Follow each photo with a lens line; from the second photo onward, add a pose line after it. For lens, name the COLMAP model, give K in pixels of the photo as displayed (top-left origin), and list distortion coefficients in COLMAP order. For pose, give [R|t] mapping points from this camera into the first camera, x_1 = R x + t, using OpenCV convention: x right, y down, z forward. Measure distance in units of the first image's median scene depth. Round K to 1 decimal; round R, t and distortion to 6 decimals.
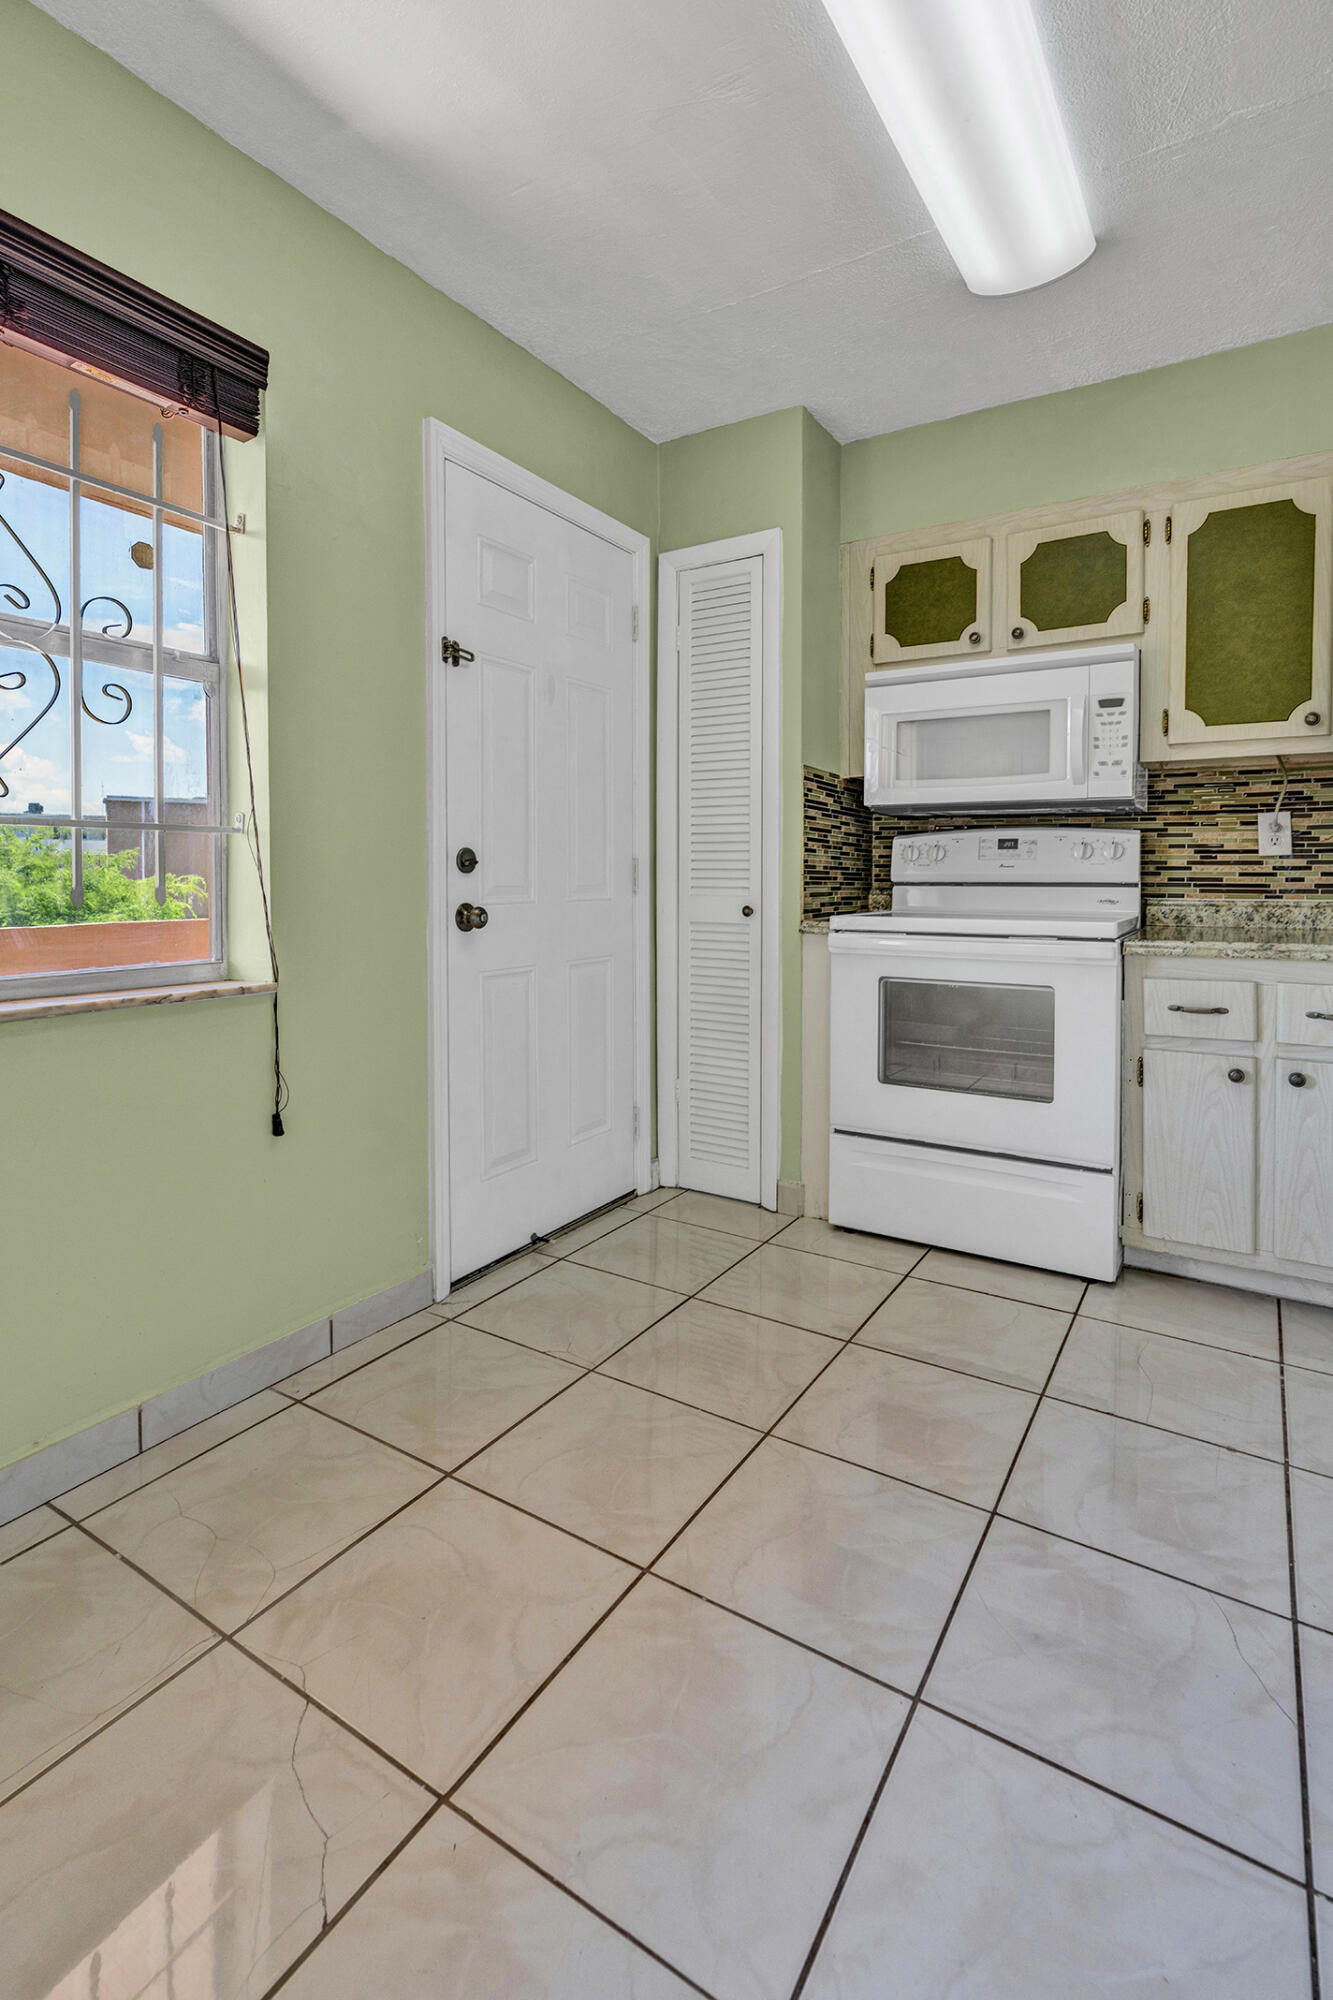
lens RADIAL K [[949.8, 0, 652.7], [0, 949.8, 894.6], [0, 0, 1]] dist [-0.002005, 0.000142]
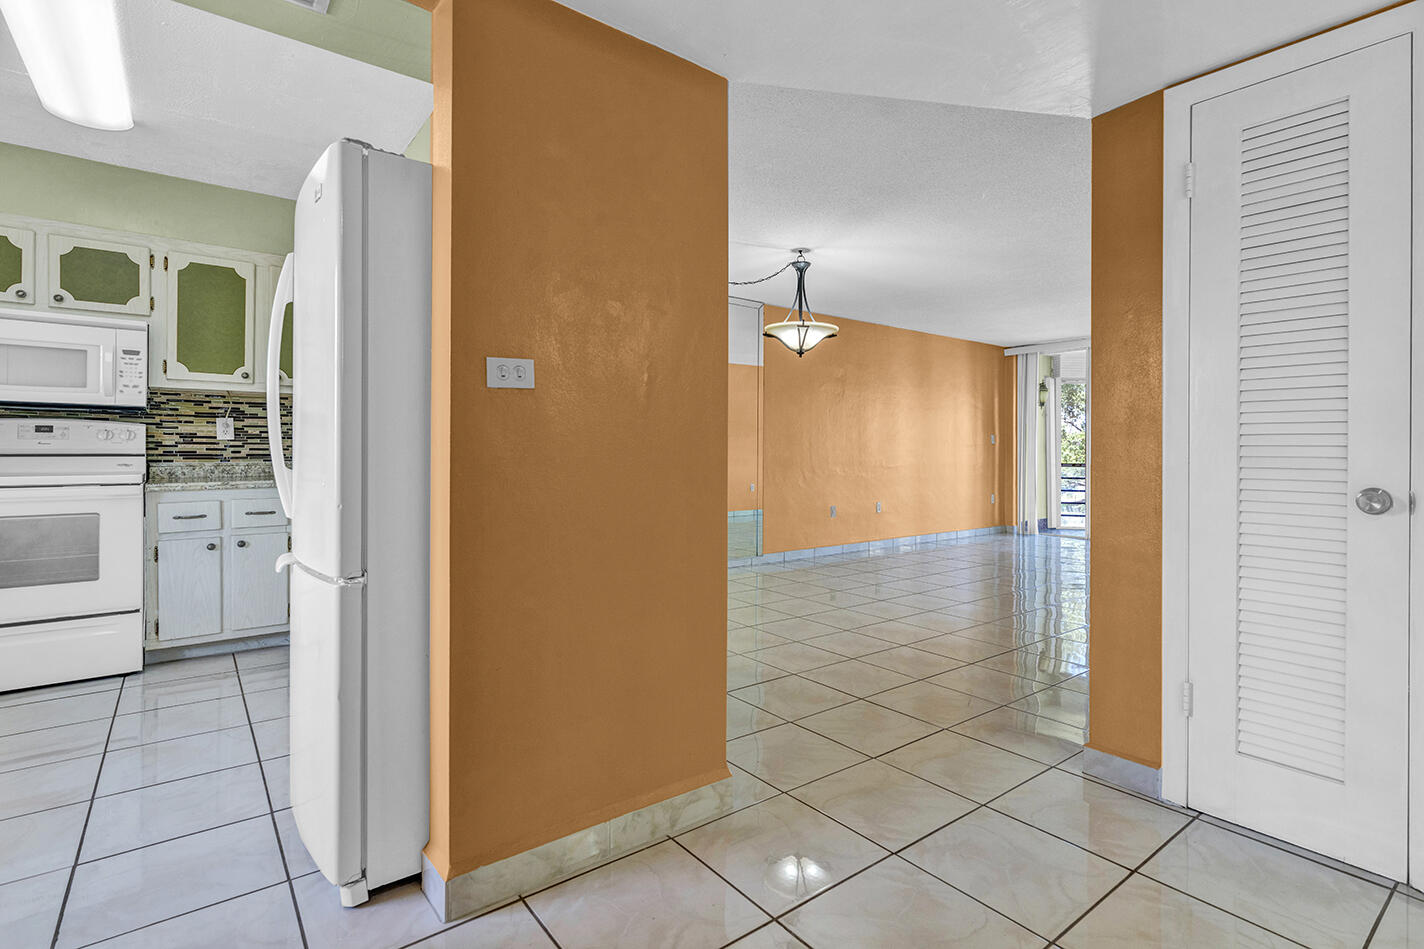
lens RADIAL K [[686.2, 0, 734.3], [0, 686.2, 449.5], [0, 0, 1]] dist [-0.002332, 0.000752]
pose [[0.322461, 0.003033, 0.946578, -0.360557], [0.020580, 0.999736, -0.010214, 0.015968], [-0.946359, 0.022774, 0.322313, -0.470148]]
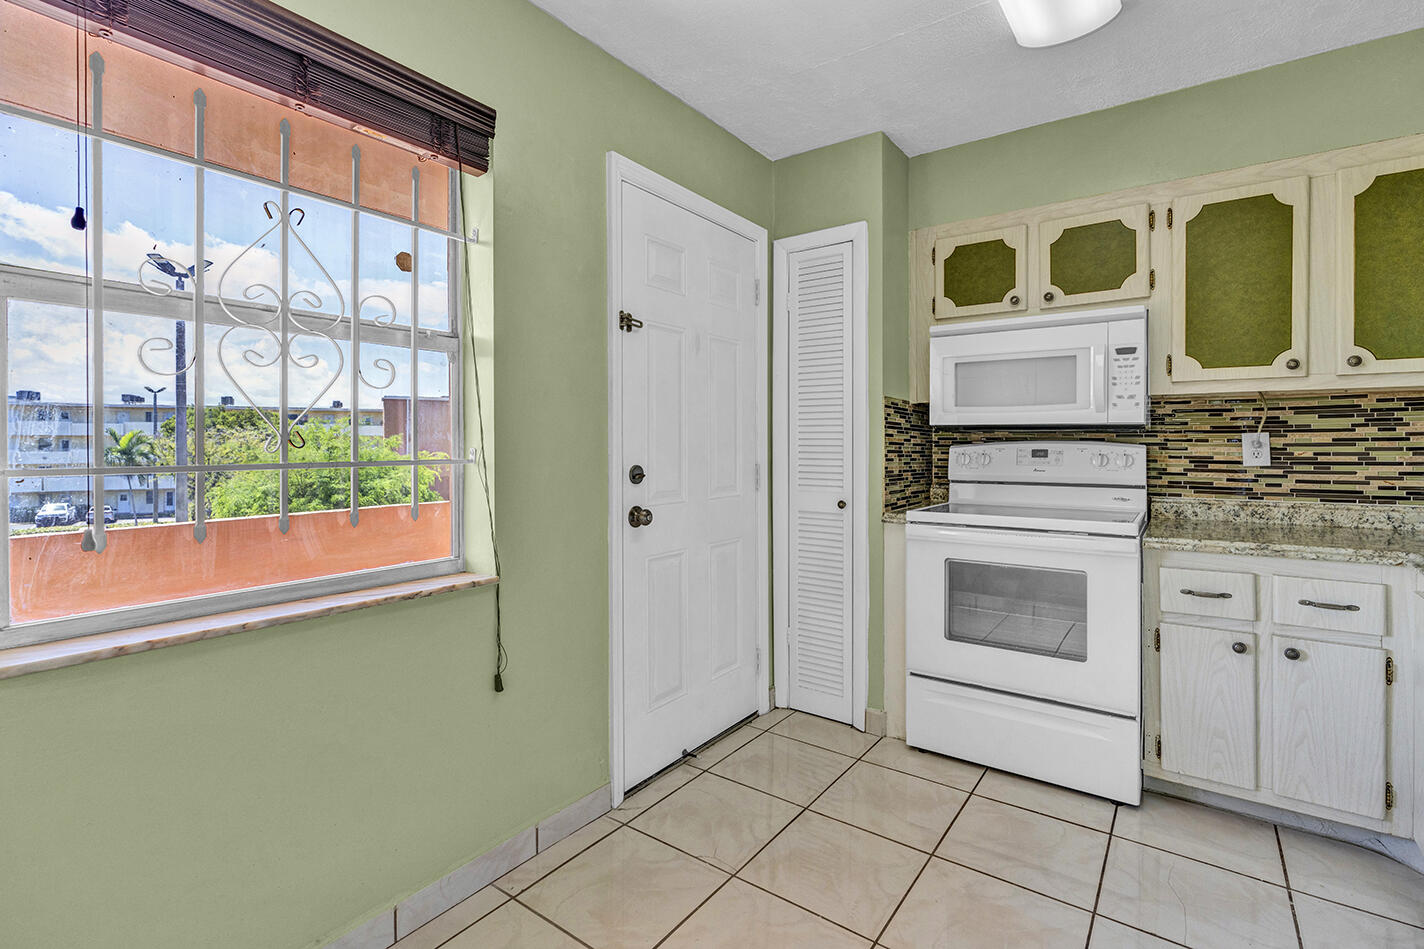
lens RADIAL K [[663.6, 0, 714.4], [0, 663.6, 446.3], [0, 0, 1]] dist [-0.001889, -0.000082]
pose [[0.998229, -0.001551, -0.059466, -0.026827], [0.000270, 0.999768, -0.021533, -0.050499], [0.059486, 0.021479, 0.997998, 0.059330]]
